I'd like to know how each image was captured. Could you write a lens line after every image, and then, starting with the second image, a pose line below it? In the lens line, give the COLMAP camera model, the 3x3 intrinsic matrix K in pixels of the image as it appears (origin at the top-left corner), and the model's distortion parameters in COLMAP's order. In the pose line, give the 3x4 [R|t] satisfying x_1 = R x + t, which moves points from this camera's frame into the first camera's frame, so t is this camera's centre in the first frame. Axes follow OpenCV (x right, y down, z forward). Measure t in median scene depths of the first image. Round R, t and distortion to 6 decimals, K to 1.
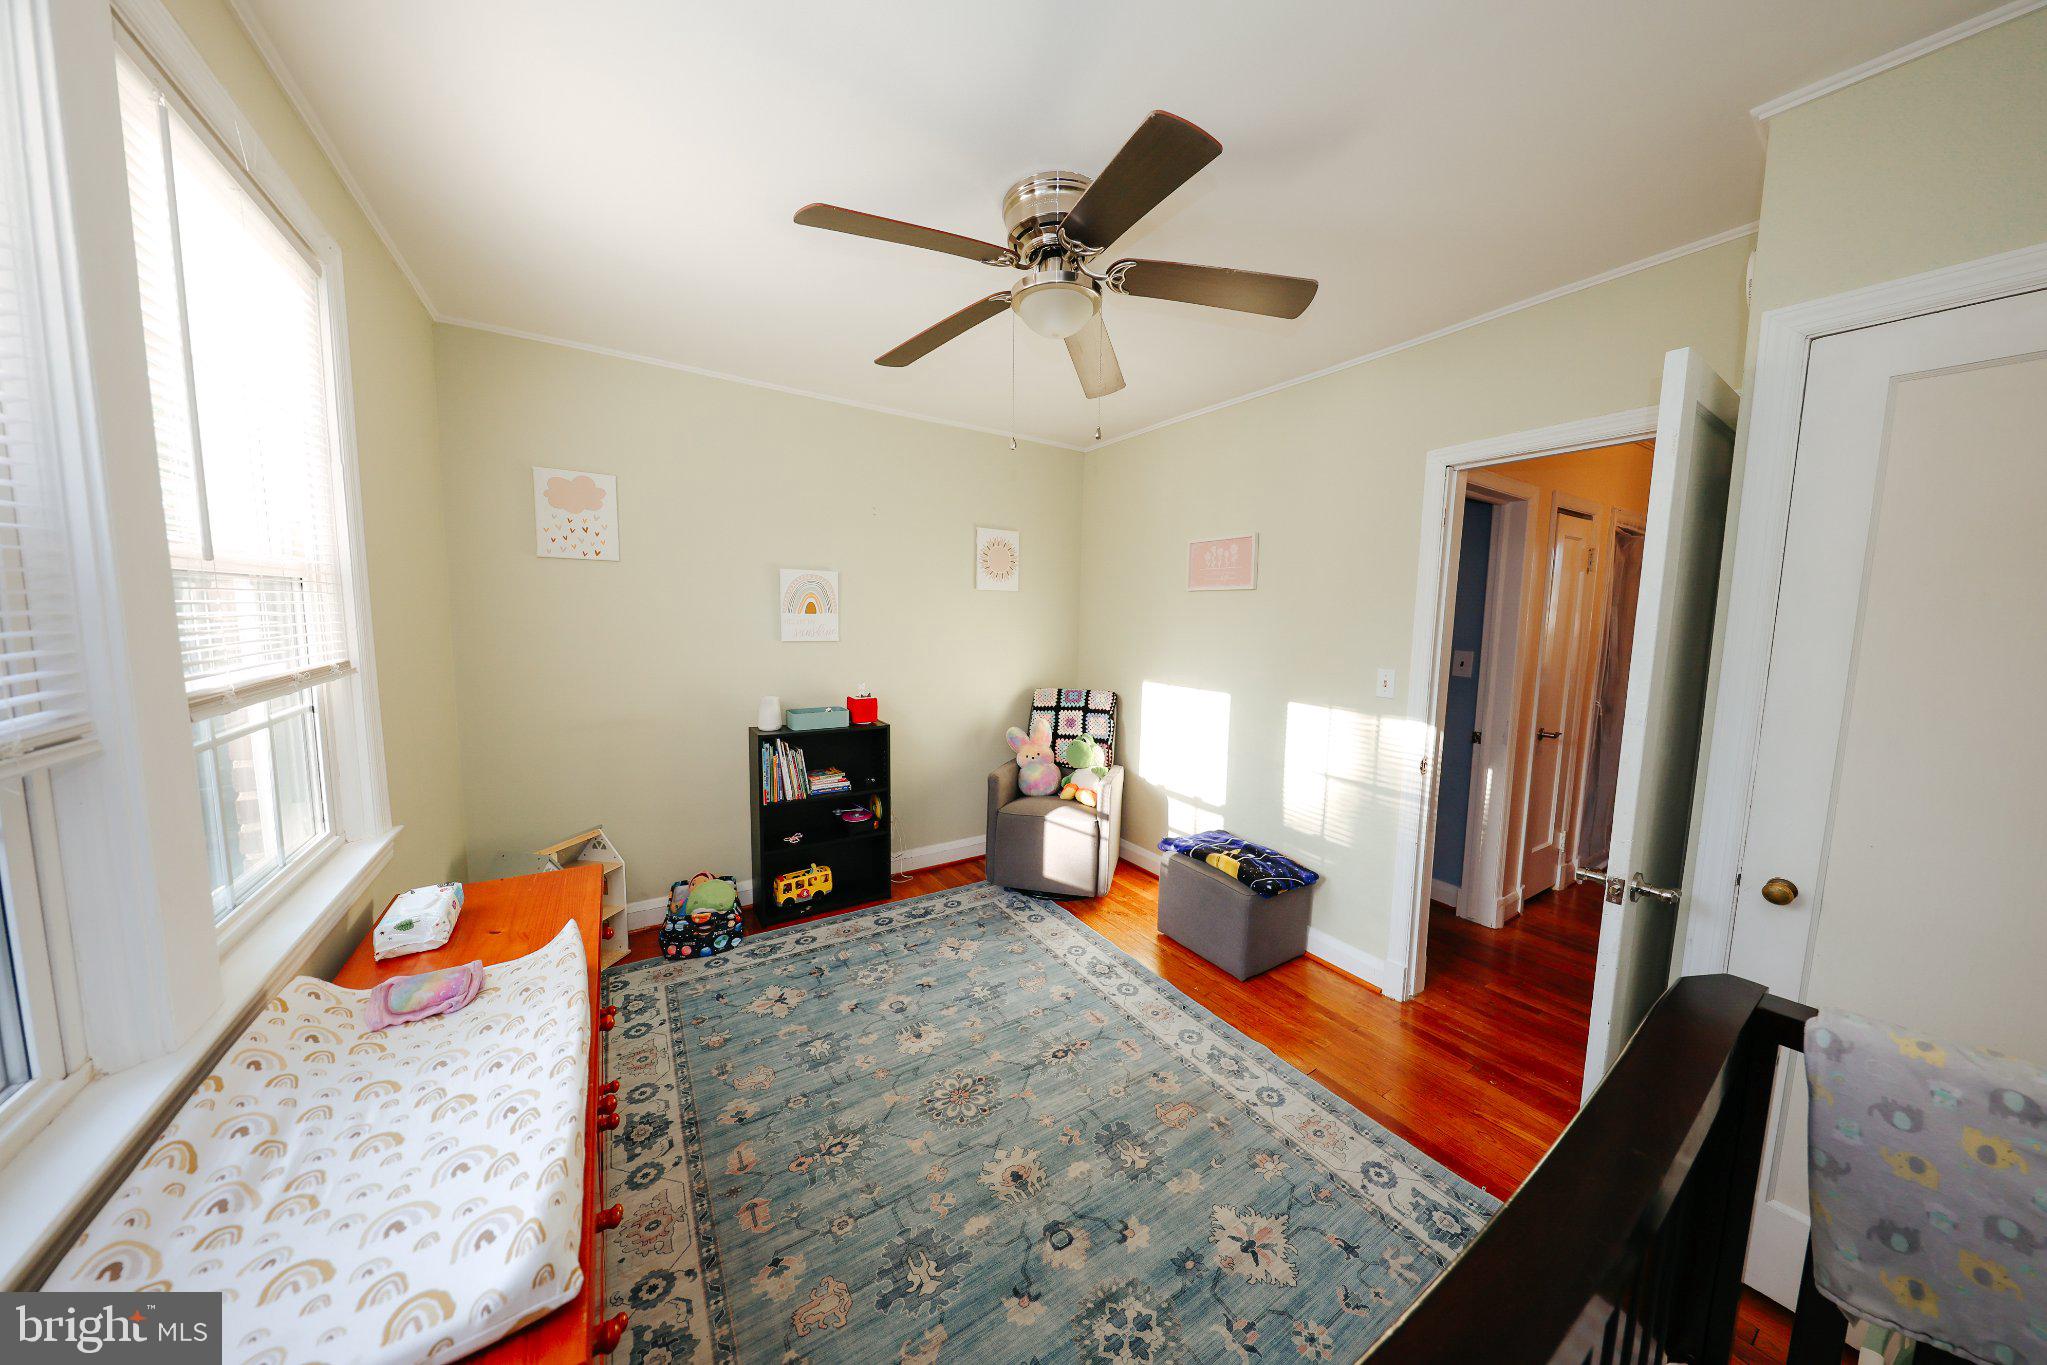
lens RADIAL K [[648.8, 0, 1033.7], [0, 648.8, 676.1], [0, 0, 1]] dist [0.008436, -0.006614]
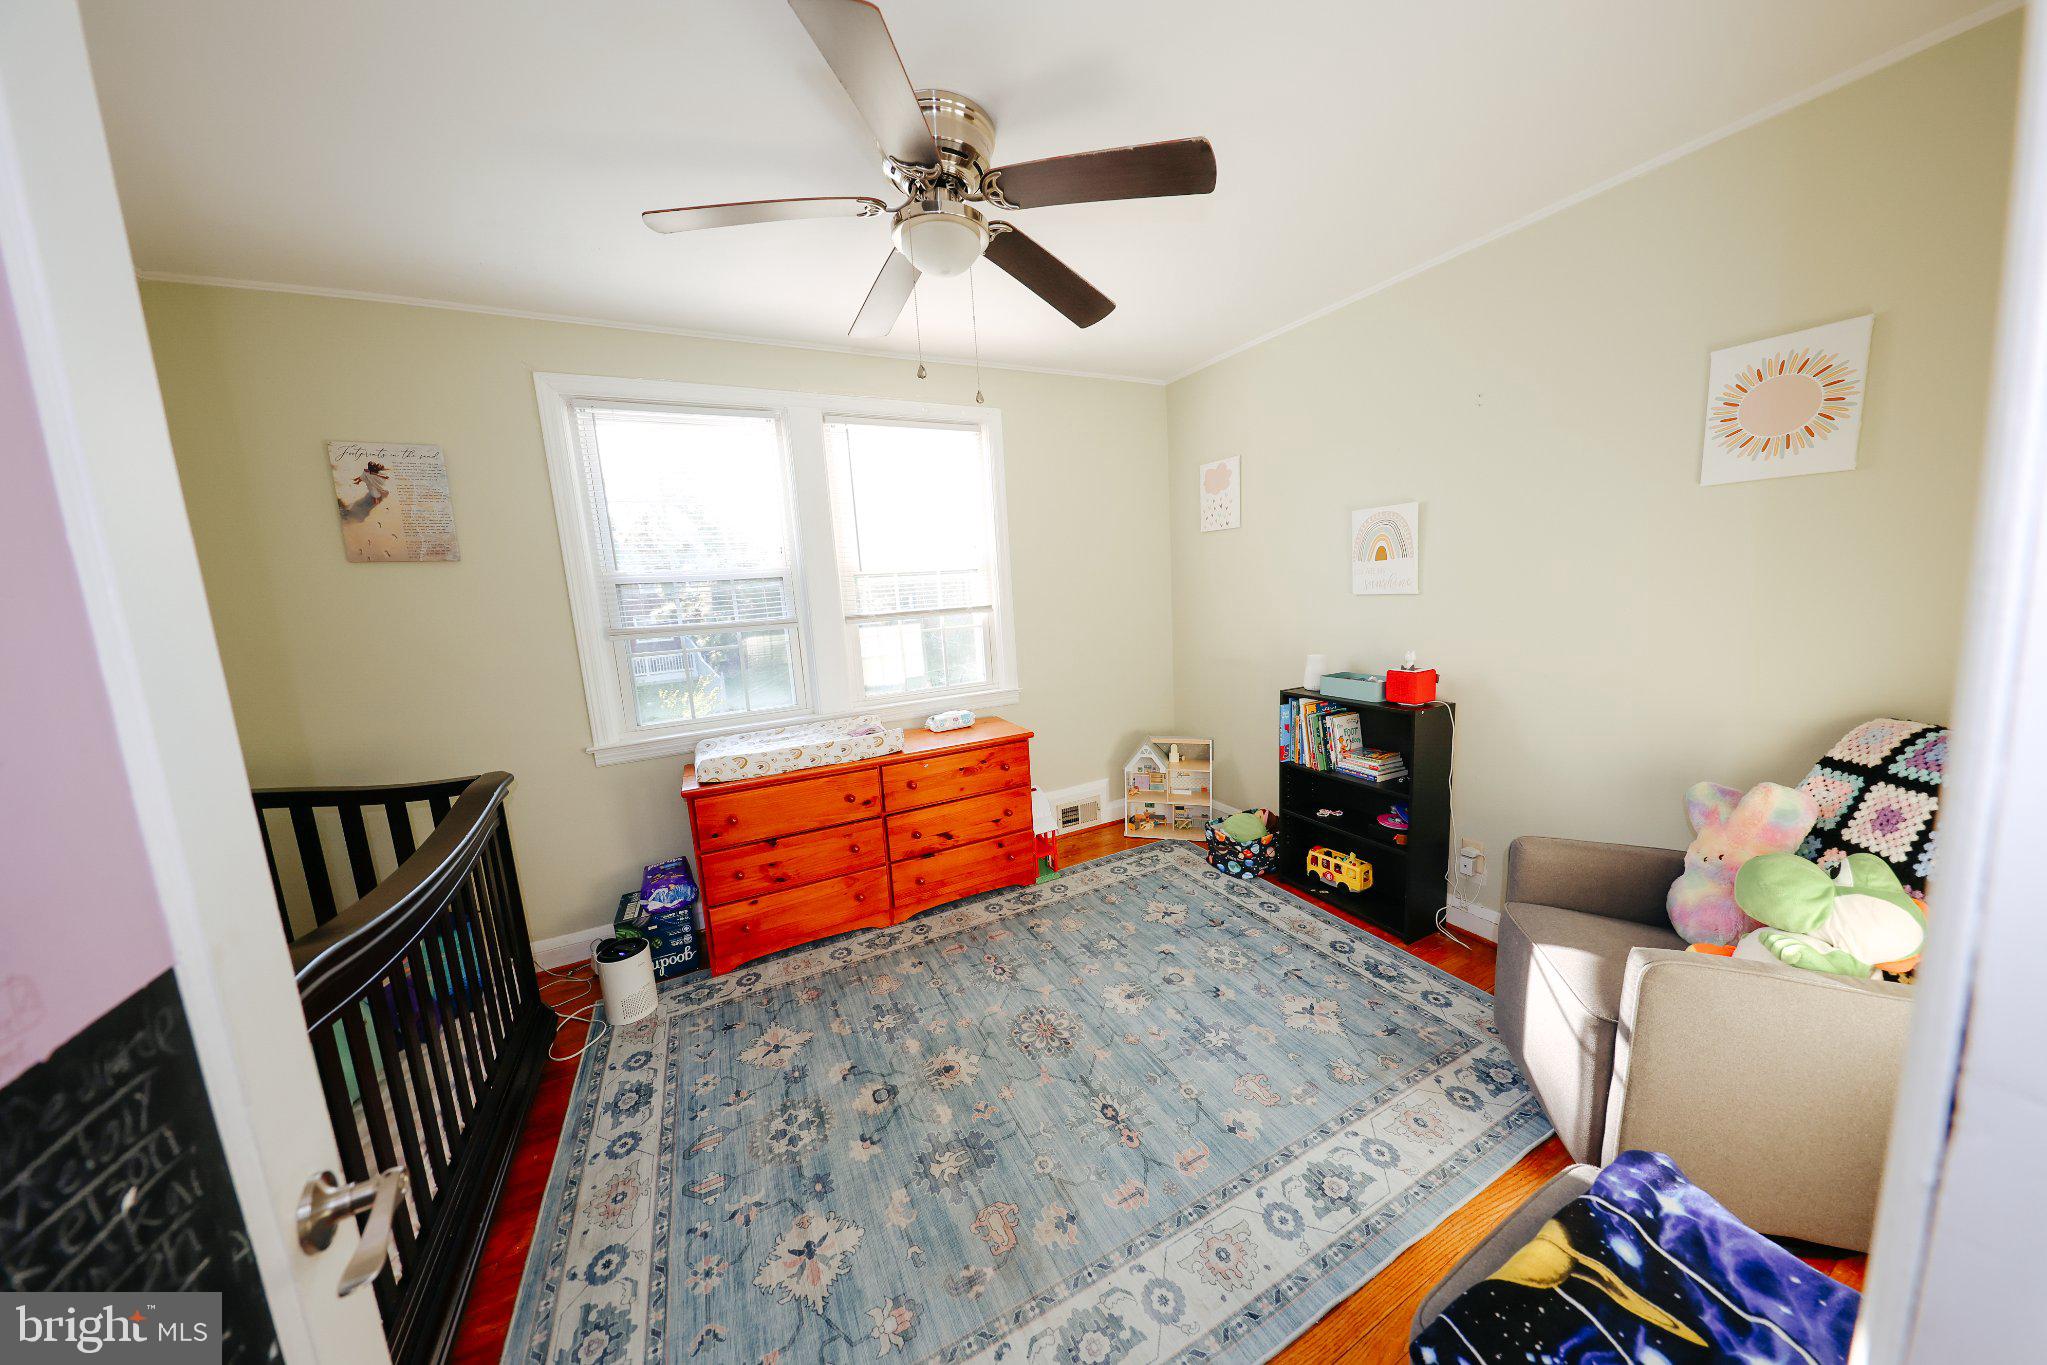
lens RADIAL K [[648.8, 0, 1033.7], [0, 648.8, 676.1], [0, 0, 1]] dist [0.008436, -0.006614]
pose [[-0.103552, 0.130962, -0.985965, 0.902530], [-0.048208, 0.989468, 0.136490, -0.072747], [0.993455, 0.061665, -0.096148, 1.100931]]
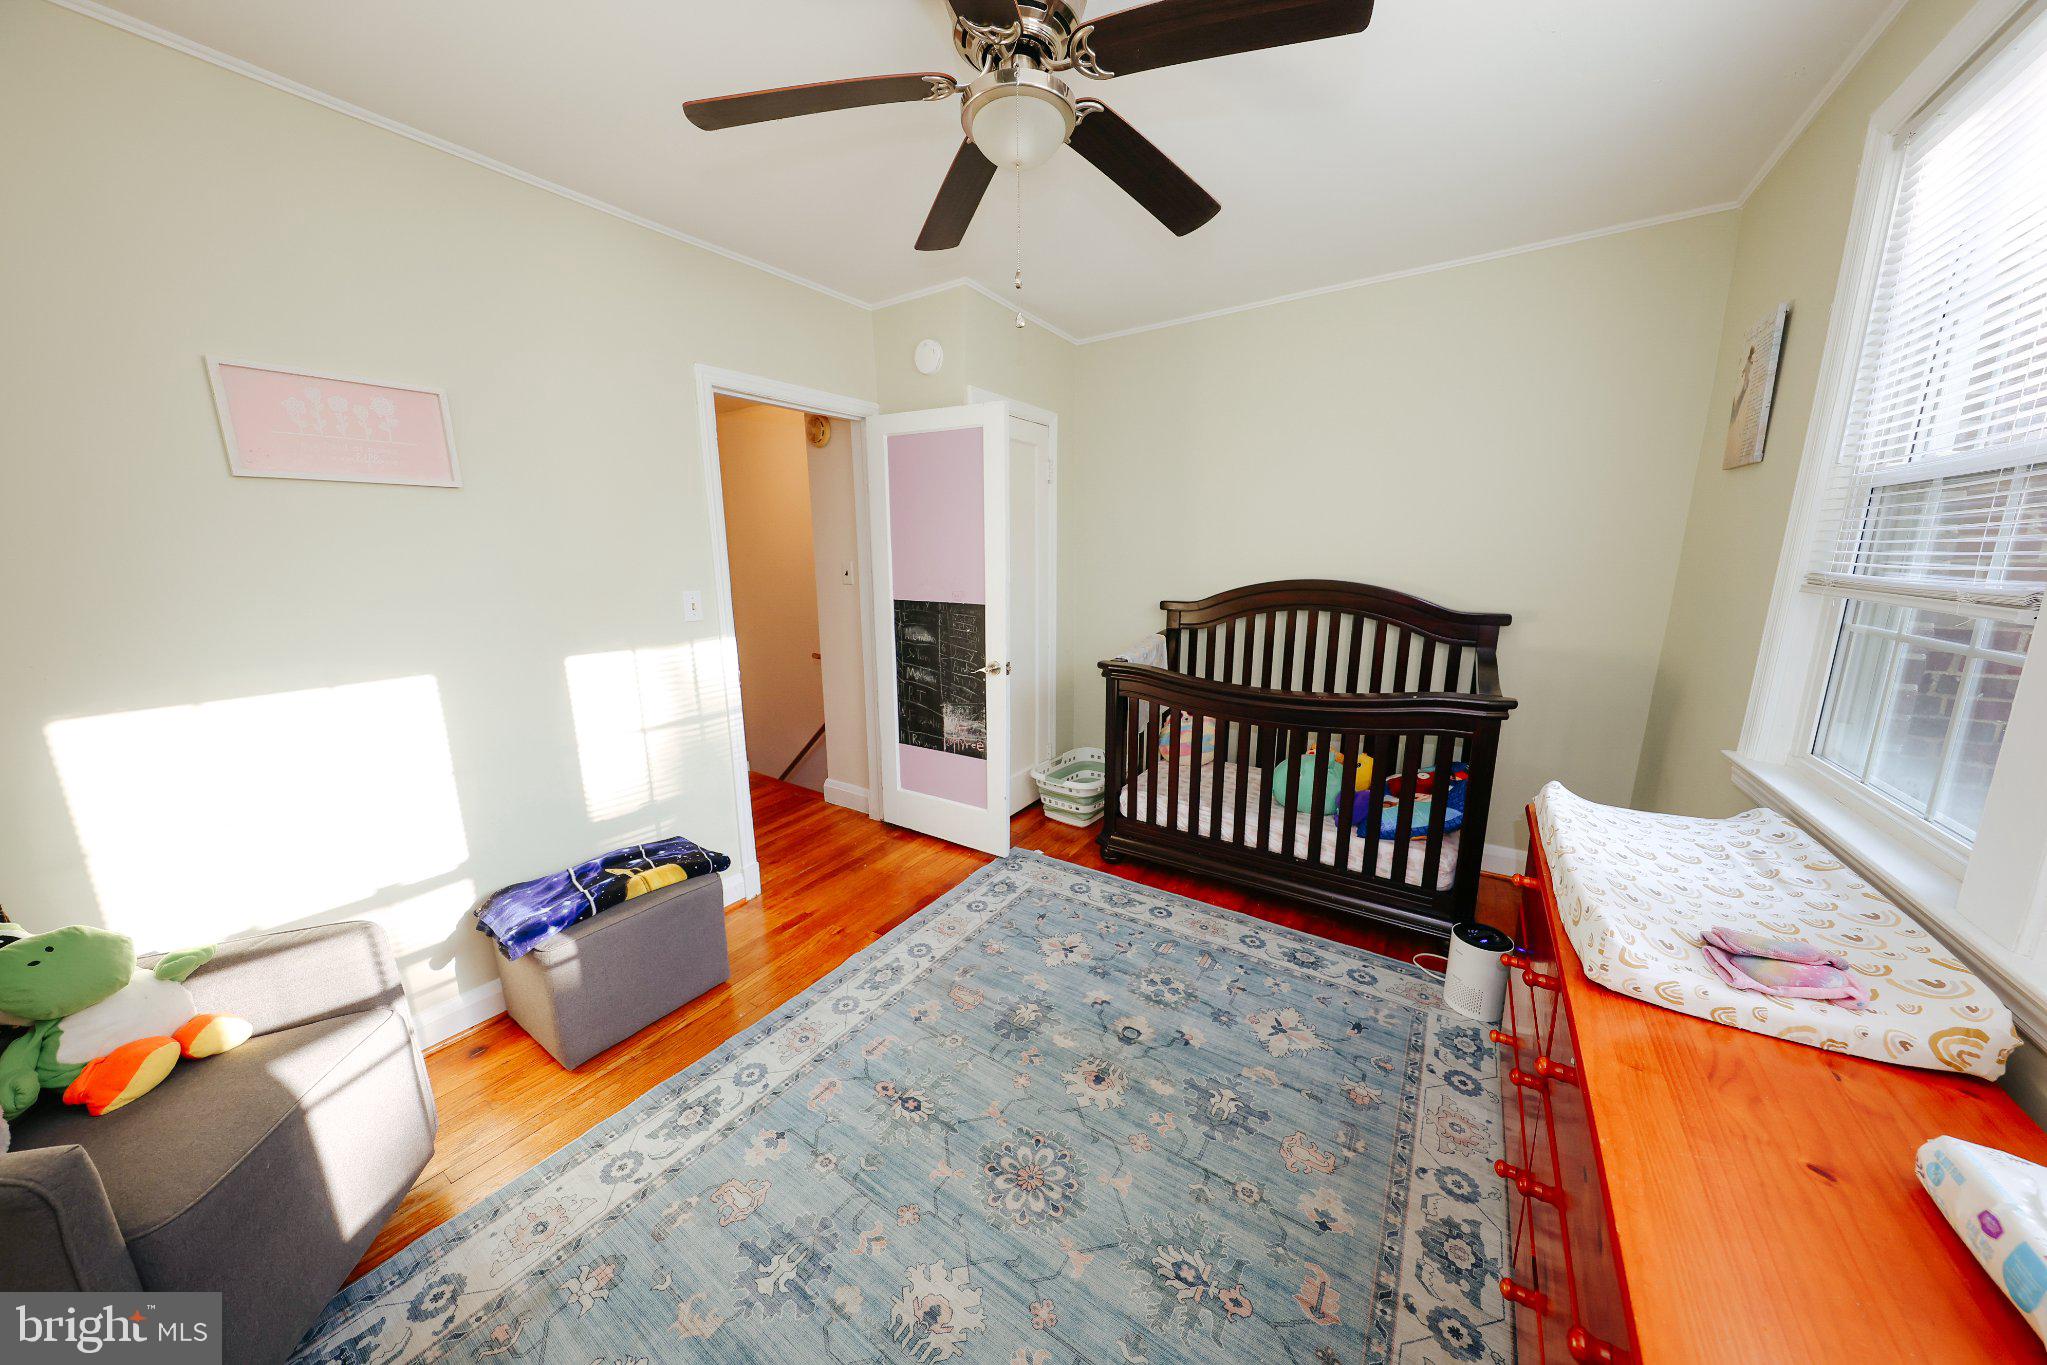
lens RADIAL K [[648.8, 0, 1033.7], [0, 648.8, 676.1], [0, 0, 1]] dist [0.008436, -0.006614]
pose [[-0.401486, -0.184596, 0.897069, -0.716176], [0.097583, 0.965280, 0.242305, -0.097589], [-0.910652, 0.184820, -0.369533, 1.226862]]
